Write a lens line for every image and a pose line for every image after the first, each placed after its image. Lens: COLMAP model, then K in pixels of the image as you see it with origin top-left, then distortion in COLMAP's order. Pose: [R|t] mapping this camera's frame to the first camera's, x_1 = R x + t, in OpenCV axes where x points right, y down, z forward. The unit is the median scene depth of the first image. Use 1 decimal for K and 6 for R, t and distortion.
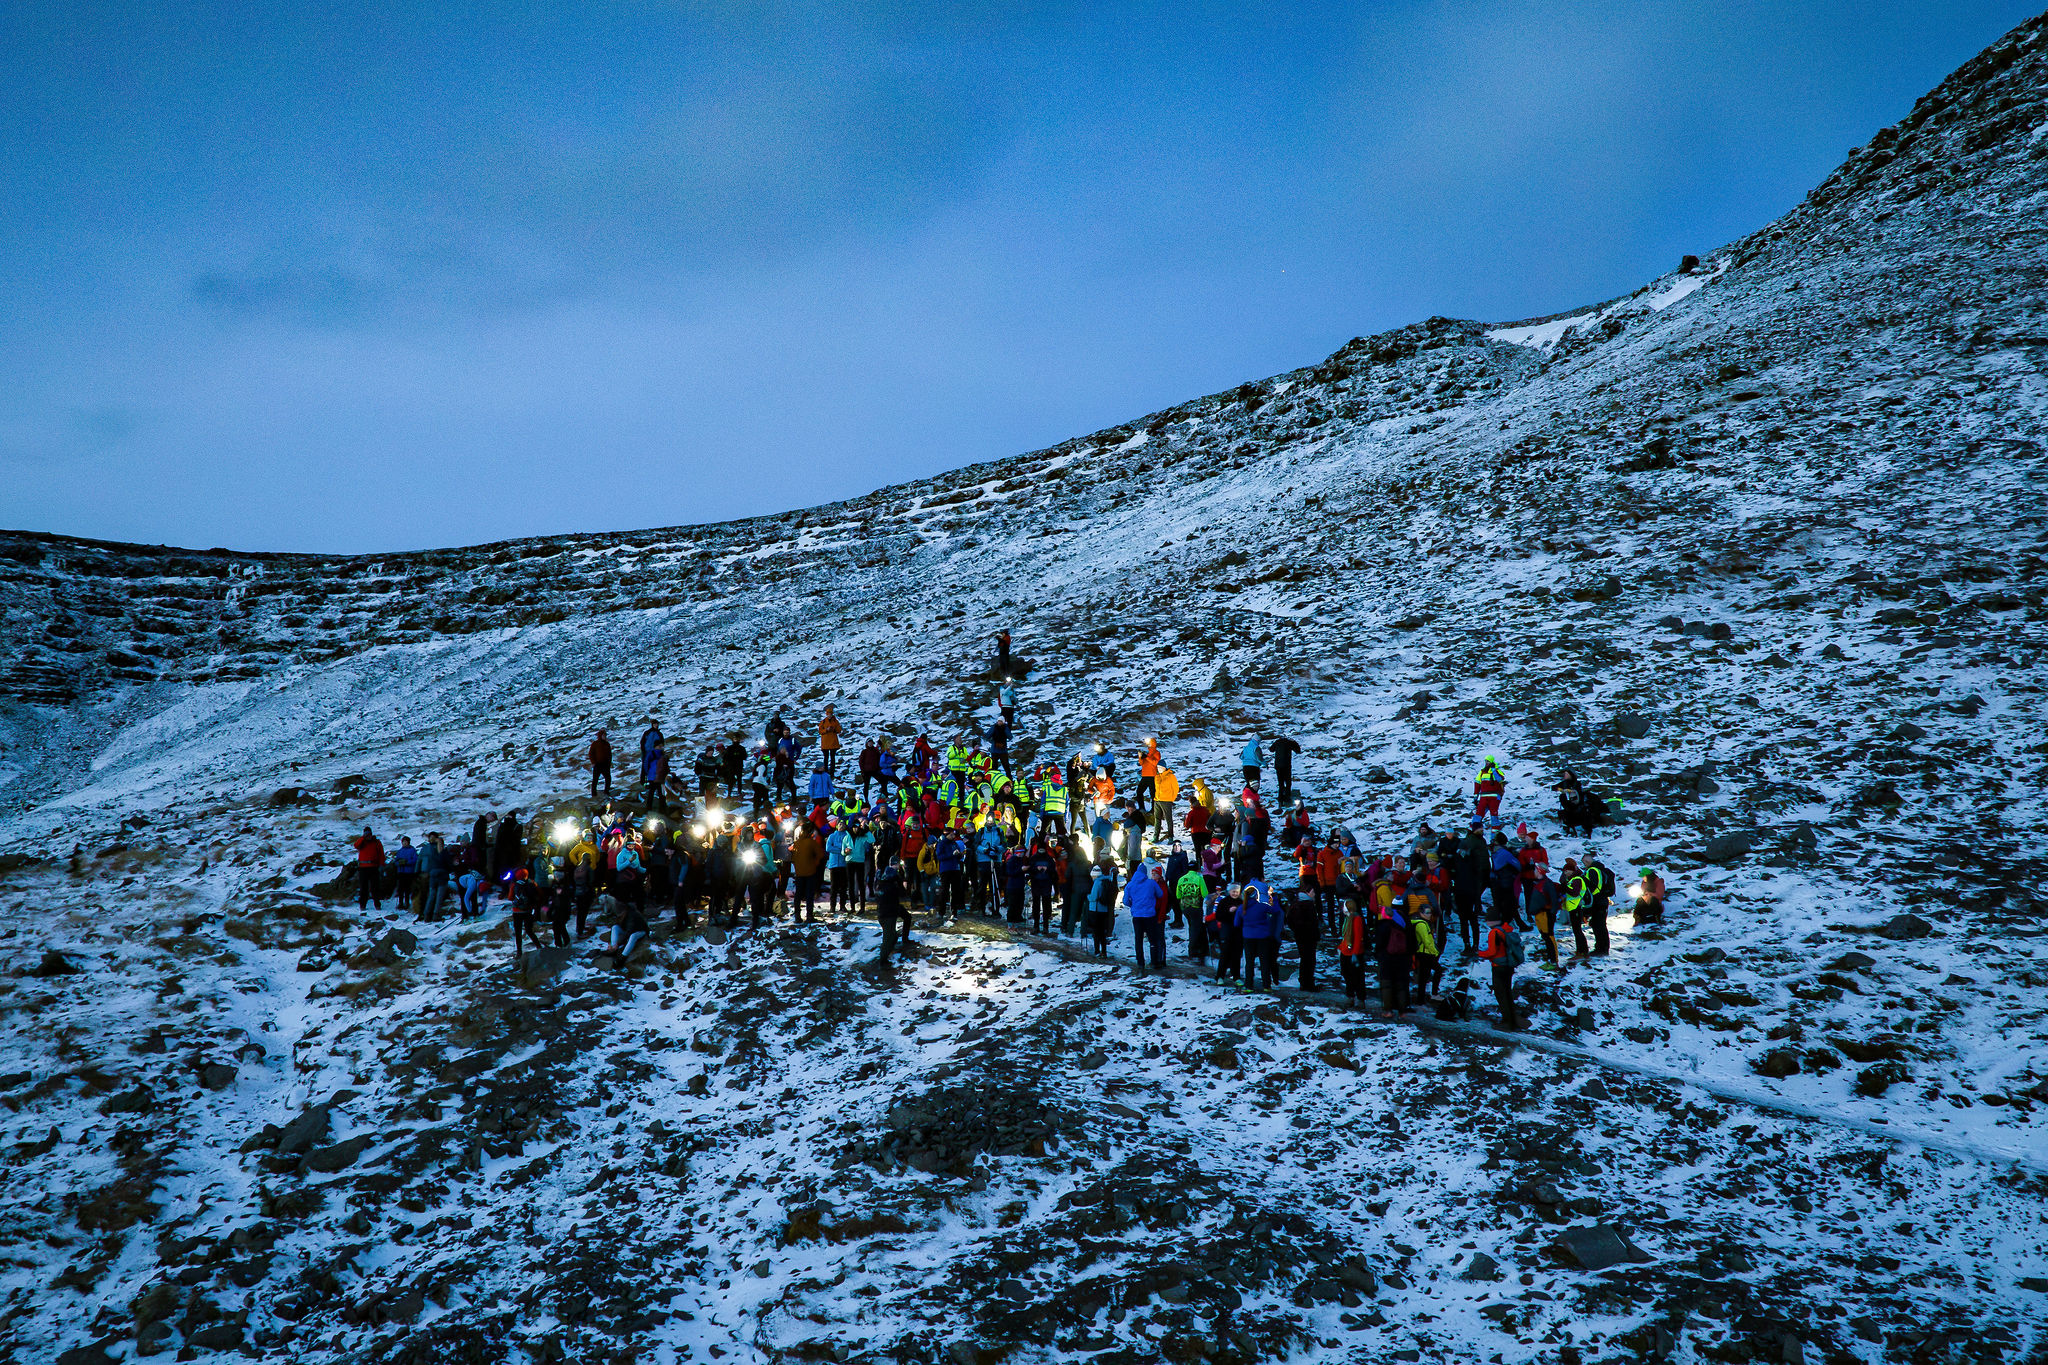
lens RADIAL K [[1781.0, 0, 1018.8], [0, 1781.0, 669.8], [0, 0, 1]] dist [-0.009502, -0.067278]
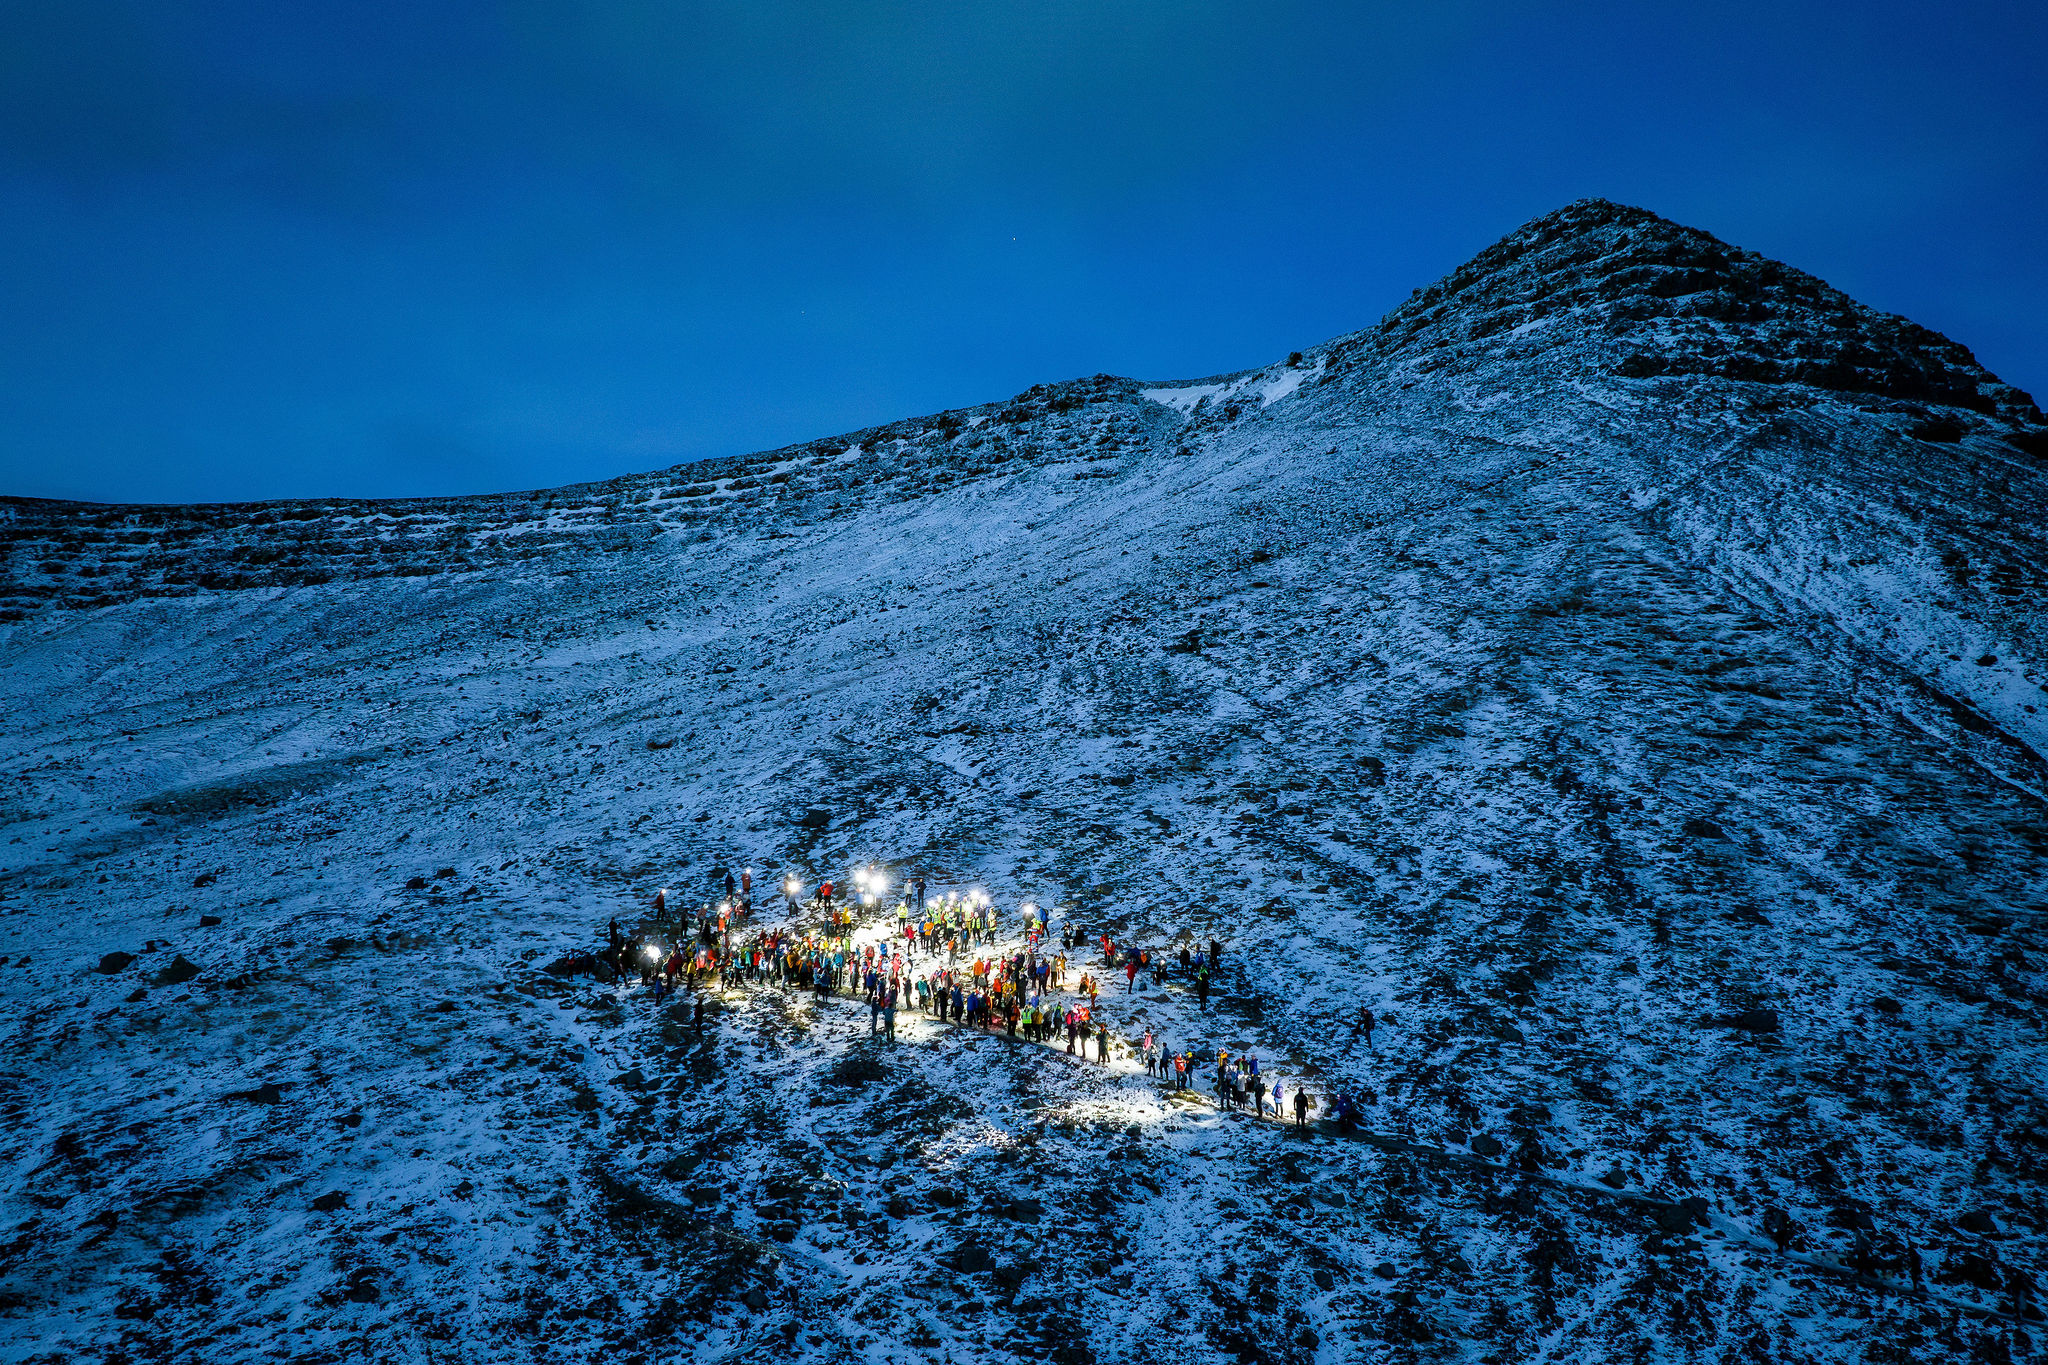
lens RADIAL K [[1616.1, 0, 1073.1], [0, 1616.1, 777.0], [0, 0, 1]] dist [-0.005717, -0.075334]
pose [[0.976893, 0.019361, 0.212852, -0.017646], [-0.041317, 0.994210, 0.099195, -0.037014], [-0.209699, -0.105697, 0.972036, -0.119233]]
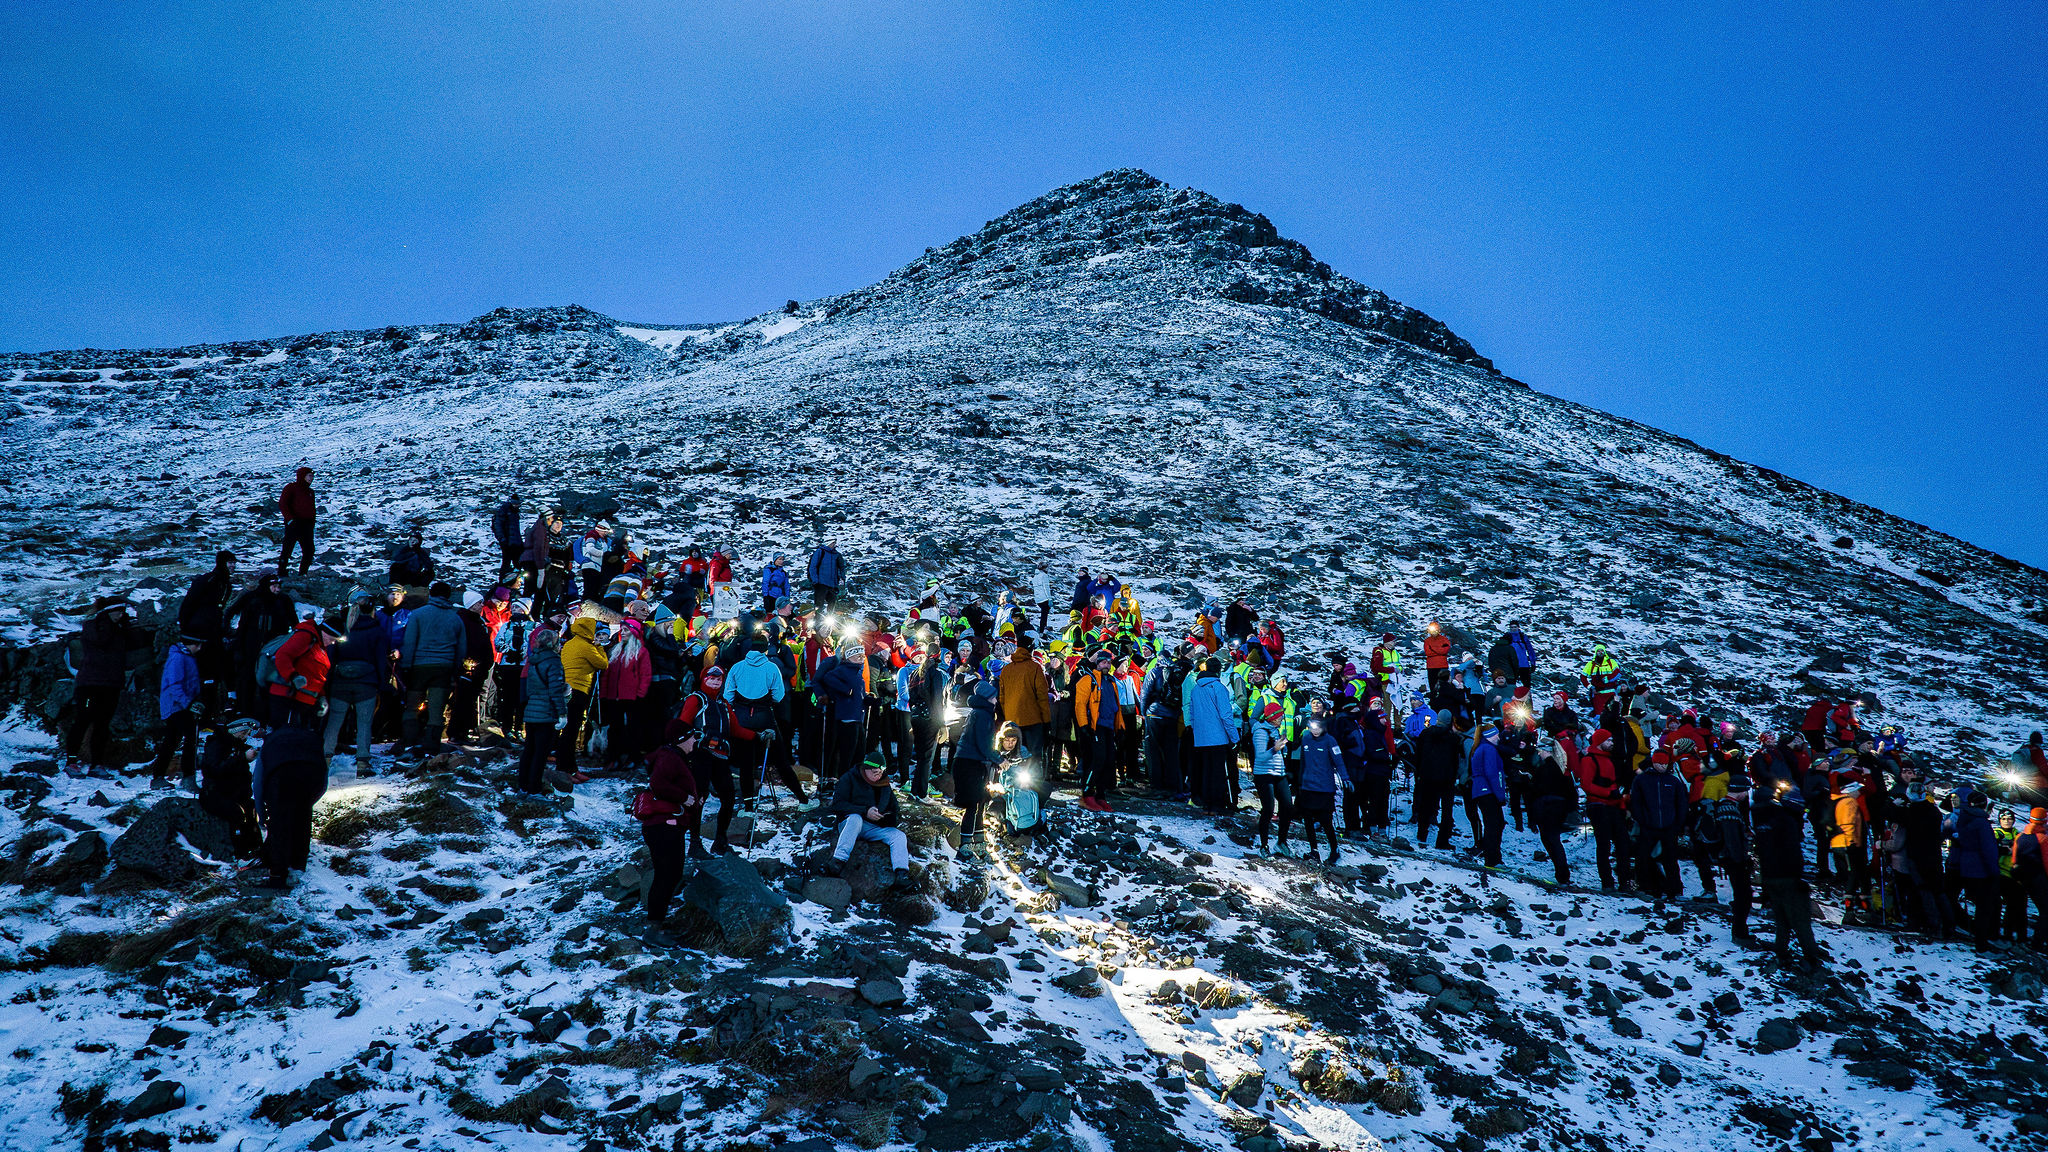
lens RADIAL K [[1440.6, 0, 1026.5], [0, 1440.6, 569.4], [0, 0, 1]] dist [-0.044748, 0.005271]
pose [[0.818331, 0.128348, 0.560233, -0.033903], [-0.108794, 0.991716, -0.068284, 0.008383], [-0.564357, -0.005071, 0.825515, 0.054699]]
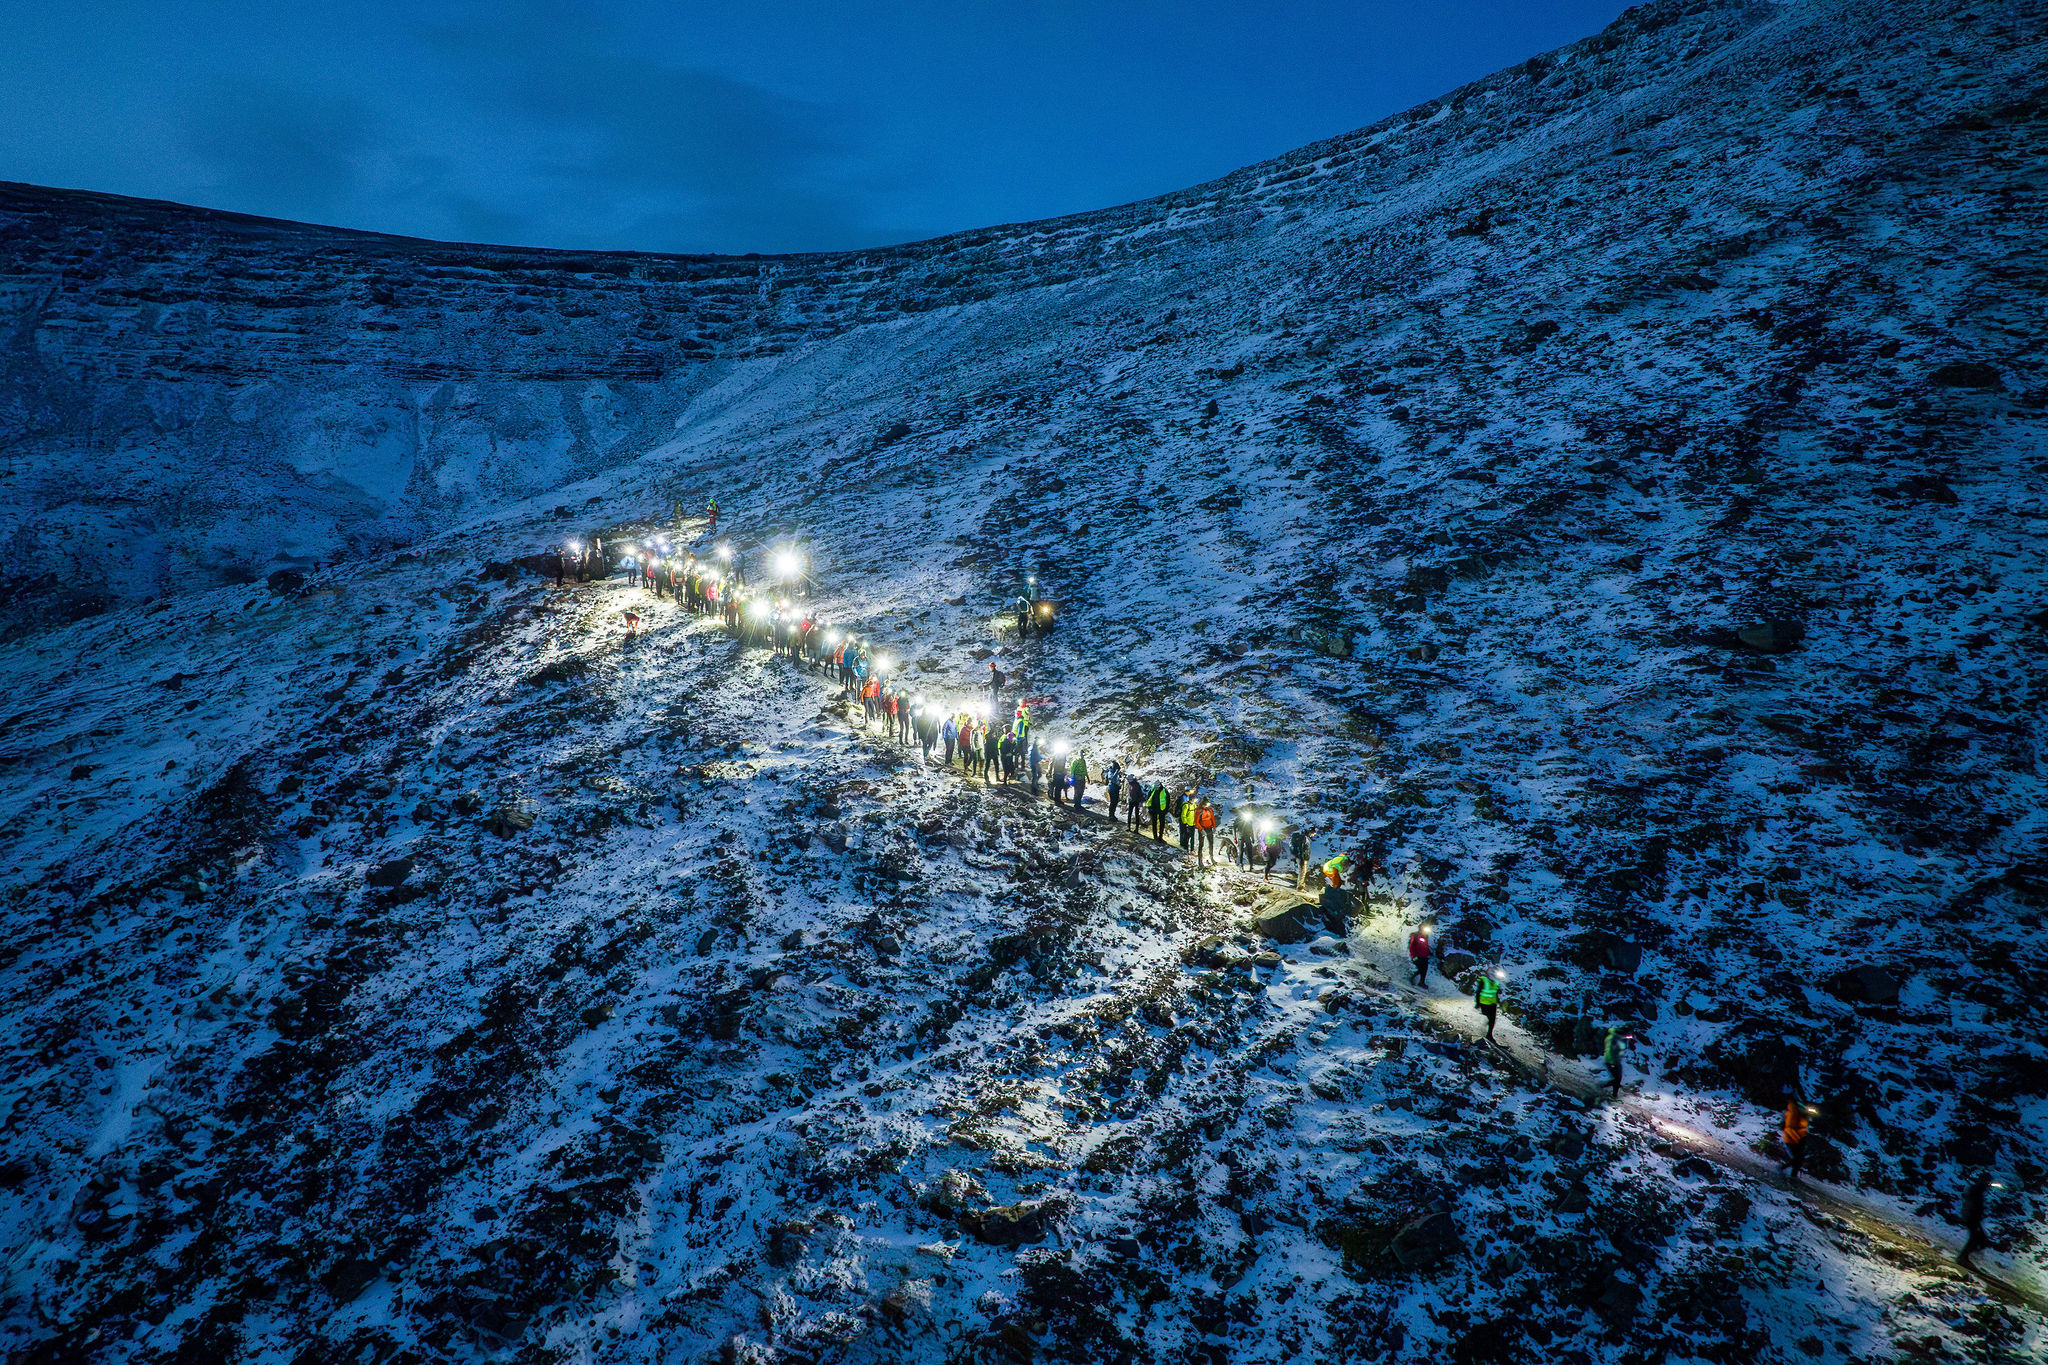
lens RADIAL K [[1450.3, 0, 1027.8], [0, 1450.3, 685.2], [0, 0, 1]] dist [-0.035032, -0.003308]
pose [[0.962293, 0.012183, -0.271741, 0.085859], [0.057275, 0.967524, 0.246203, -0.017744], [0.265916, -0.252484, 0.930344, -0.067028]]
